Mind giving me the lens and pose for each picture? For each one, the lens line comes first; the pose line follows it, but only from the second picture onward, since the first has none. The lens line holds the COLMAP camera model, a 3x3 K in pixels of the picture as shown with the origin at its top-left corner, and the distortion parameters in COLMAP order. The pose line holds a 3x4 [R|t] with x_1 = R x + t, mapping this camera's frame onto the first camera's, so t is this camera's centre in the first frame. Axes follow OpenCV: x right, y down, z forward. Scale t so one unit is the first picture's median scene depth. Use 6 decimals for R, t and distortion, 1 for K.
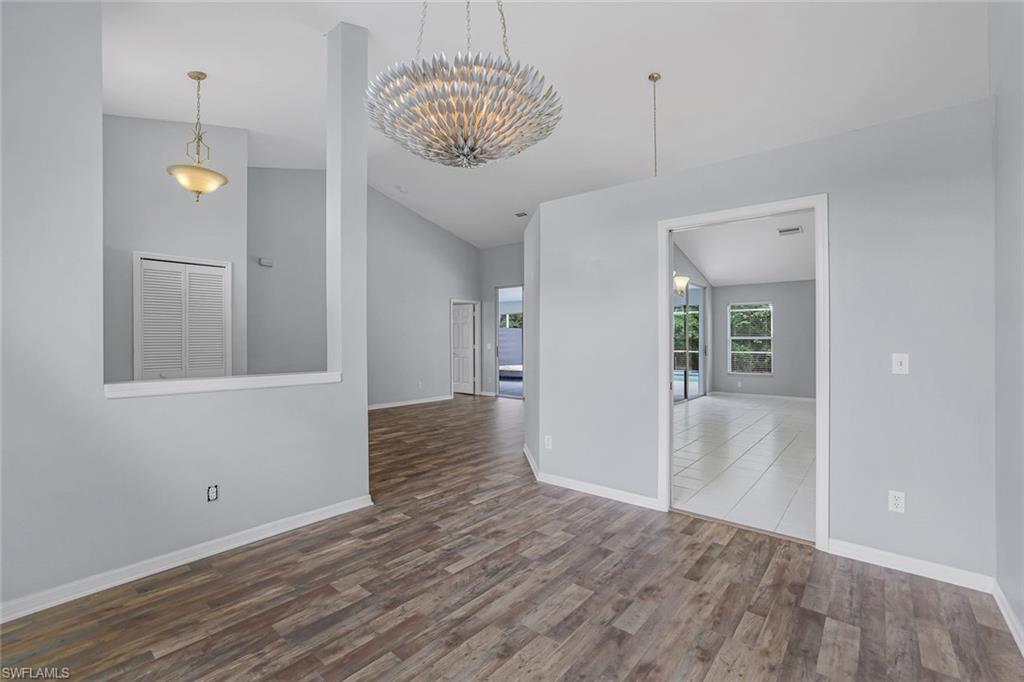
lens RADIAL K [[452.8, 0, 498.3], [0, 452.8, 306.6], [0, 0, 1]] dist [-0.045617, 0.015295]
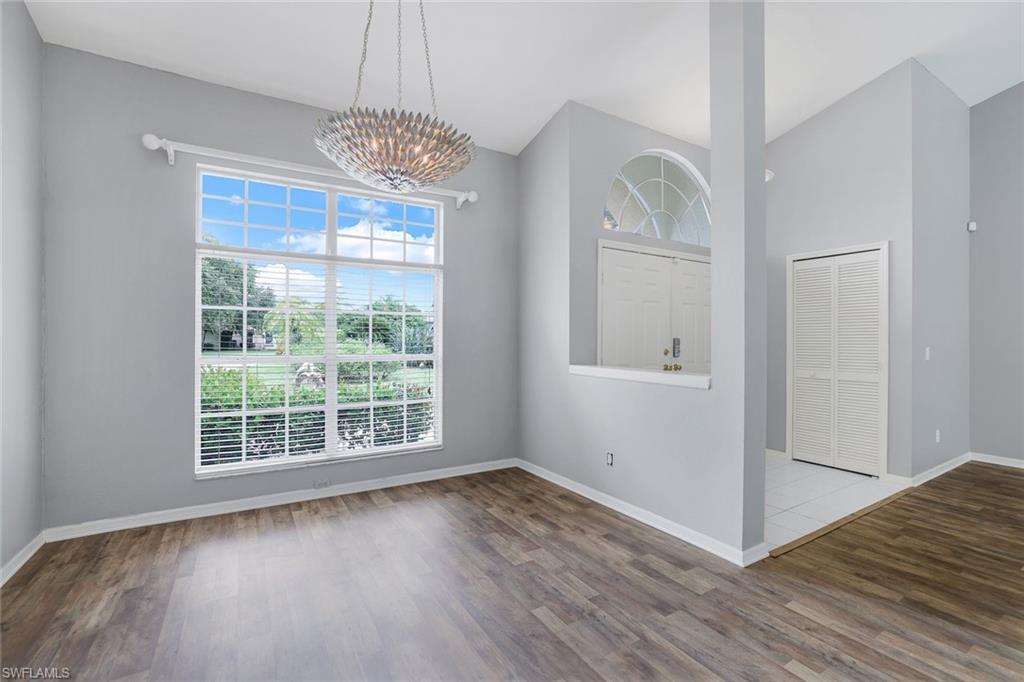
lens RADIAL K [[448.7, 0, 512.0], [0, 448.7, 341.0], [0, 0, 1]] dist [-0.037471, 0.014555]
pose [[-0.298769, 0.003870, -0.954318, 0.598300], [0.063563, 0.997852, -0.015853, 0.083008], [0.952206, -0.065396, -0.298373, 1.053677]]
